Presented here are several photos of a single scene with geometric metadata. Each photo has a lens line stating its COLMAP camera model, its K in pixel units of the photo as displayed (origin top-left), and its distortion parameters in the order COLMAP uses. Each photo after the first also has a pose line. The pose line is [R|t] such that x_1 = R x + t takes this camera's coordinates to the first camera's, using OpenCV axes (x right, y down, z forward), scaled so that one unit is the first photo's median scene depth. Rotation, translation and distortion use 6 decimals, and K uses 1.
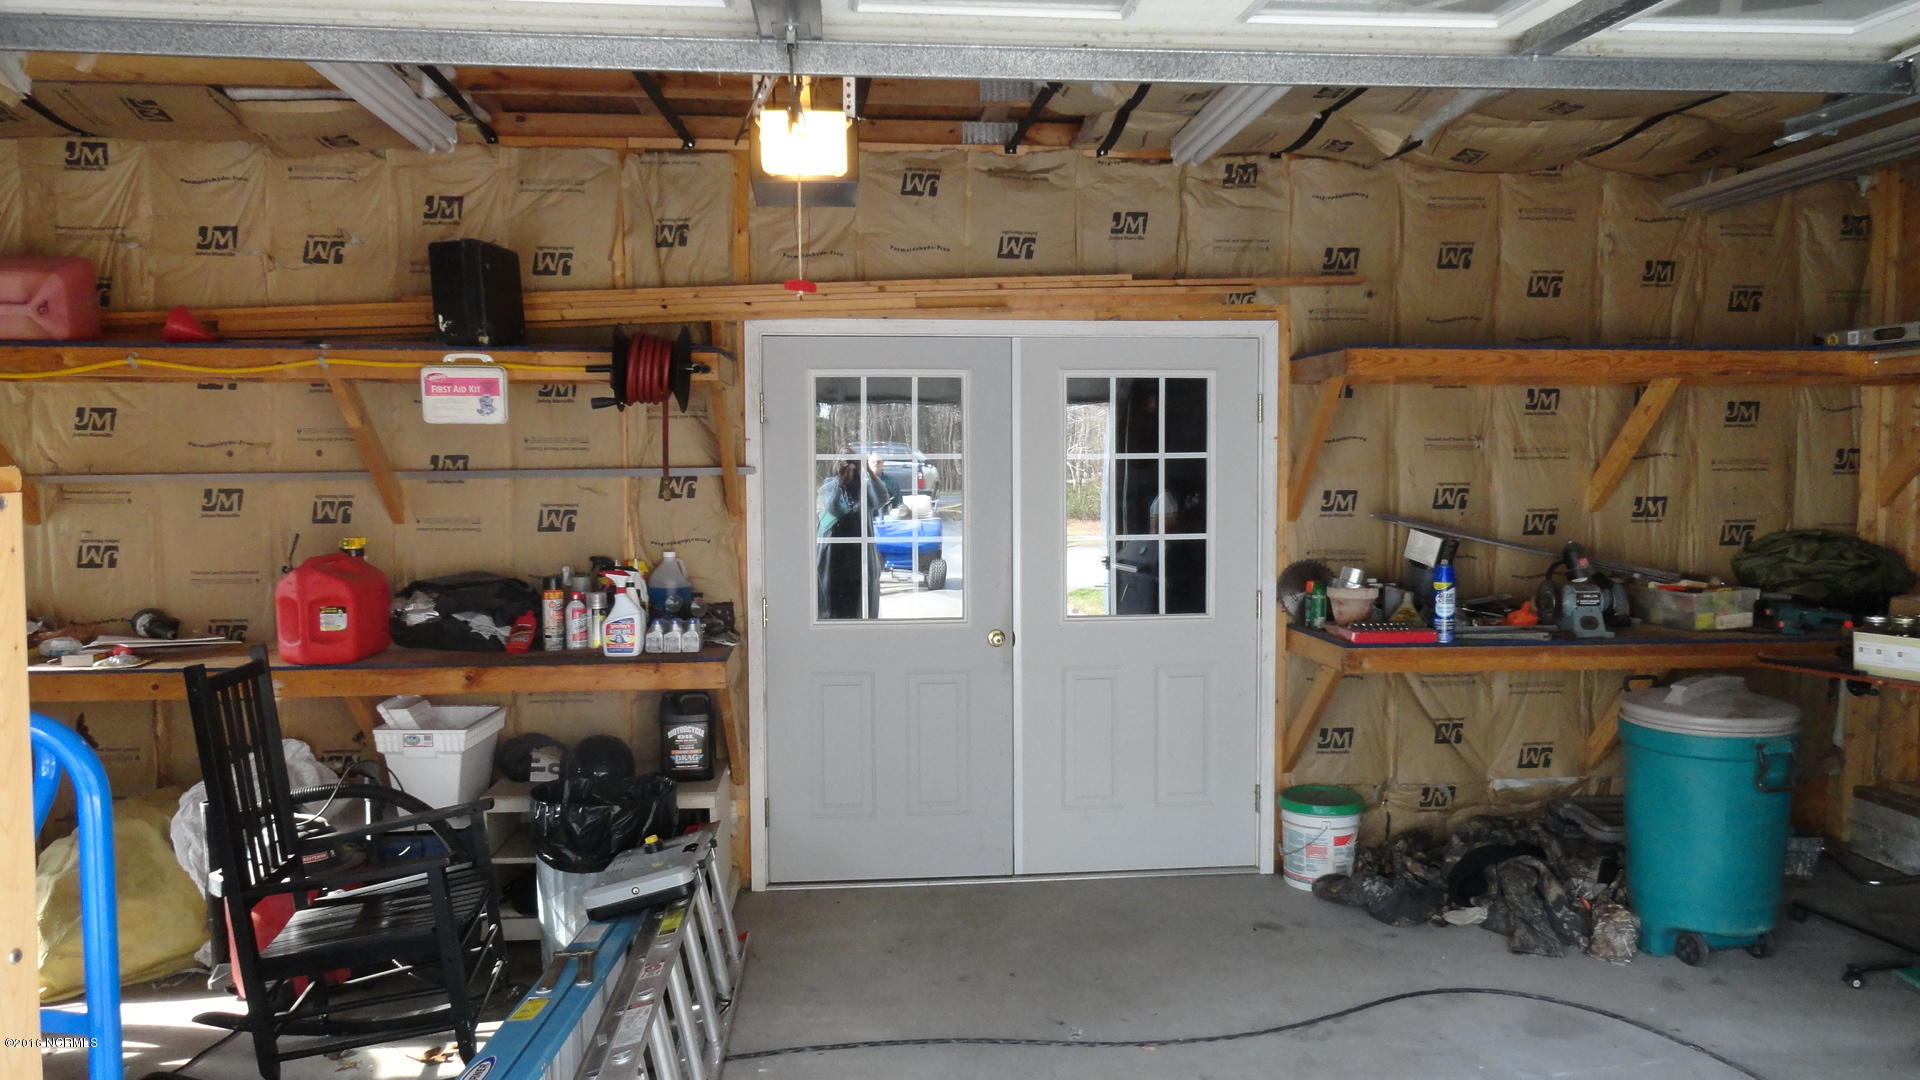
lens RADIAL K [[1319.9, 0, 957.8], [0, 1319.9, 542.0], [0, 0, 1]] dist [0.006379, -0.006147]
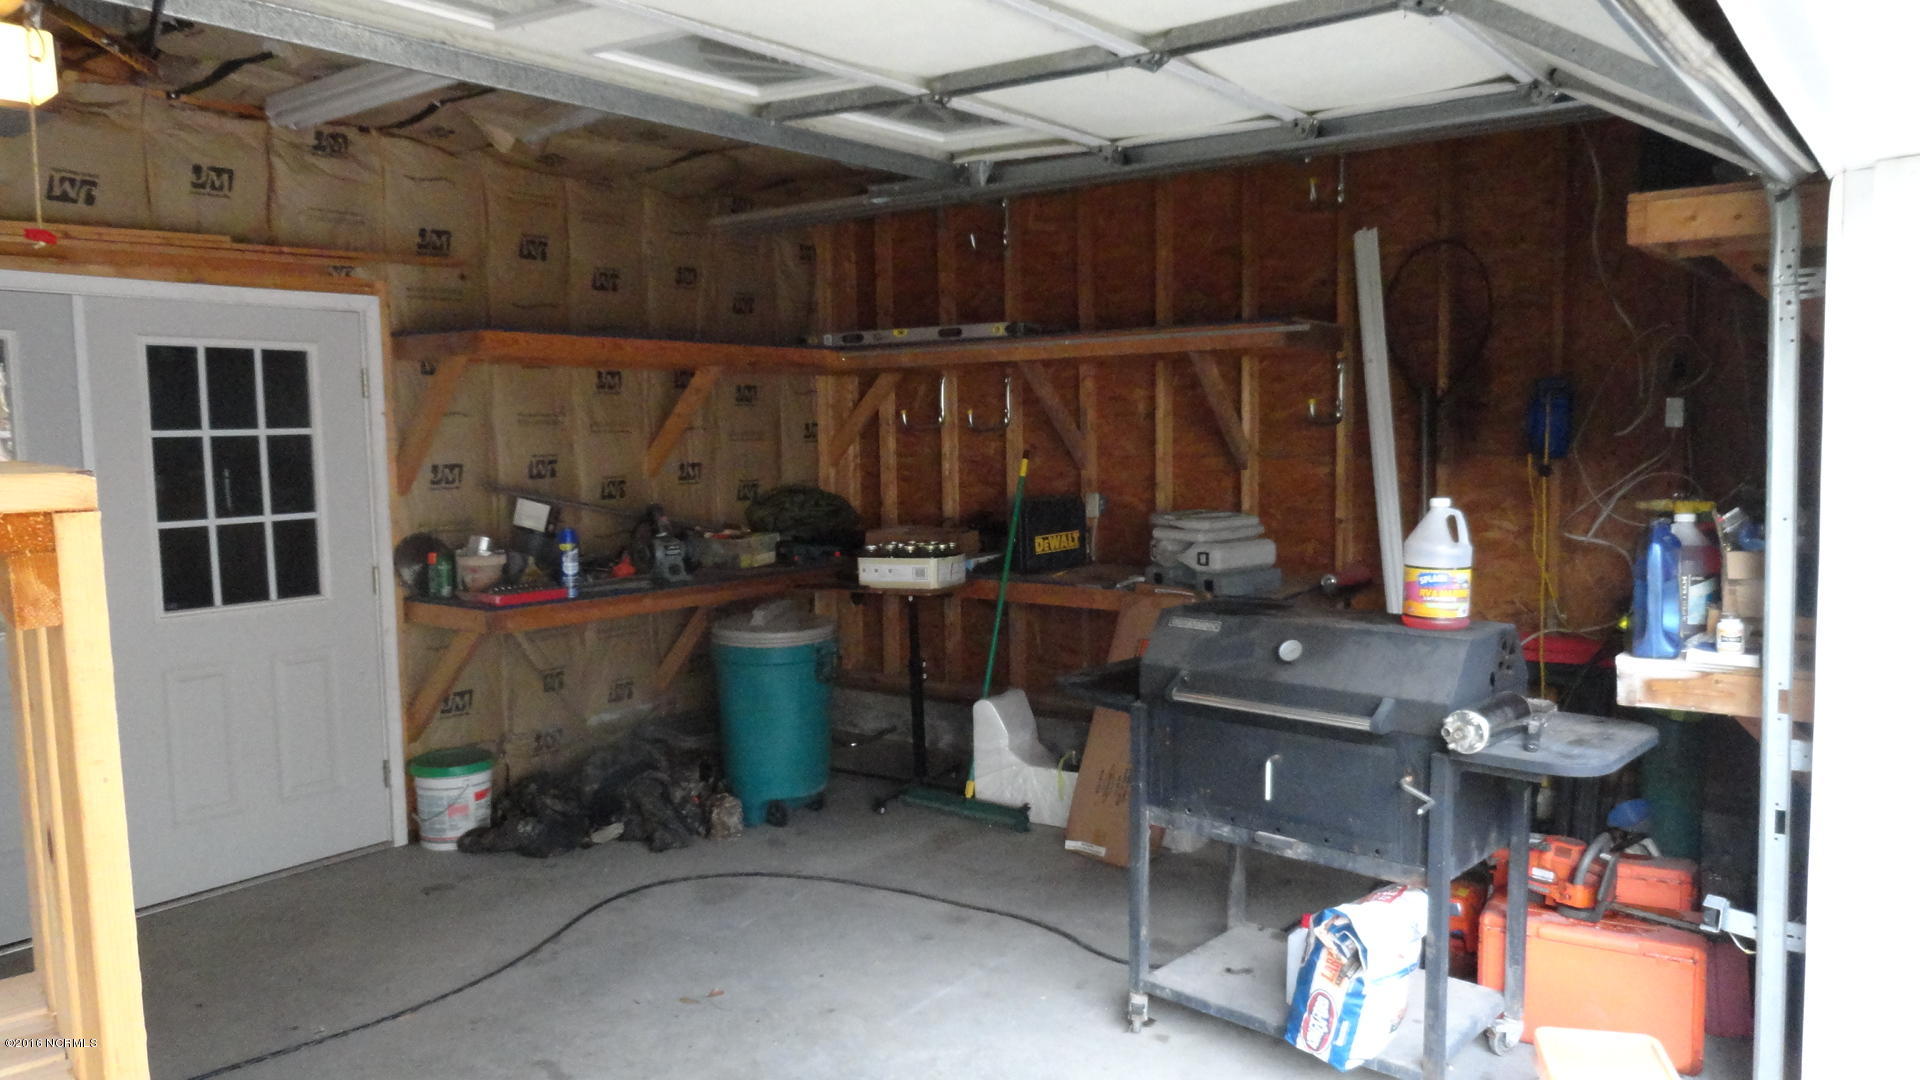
lens RADIAL K [[1319.9, 0, 966.9], [0, 1319.9, 540.0], [0, 0, 1]] dist [0.006379, -0.006147]
pose [[0.680459, -0.066920, 0.729725, -0.201272], [0.052659, 0.997712, 0.042392, -0.002100], [-0.730892, 0.009580, 0.682426, -0.008791]]
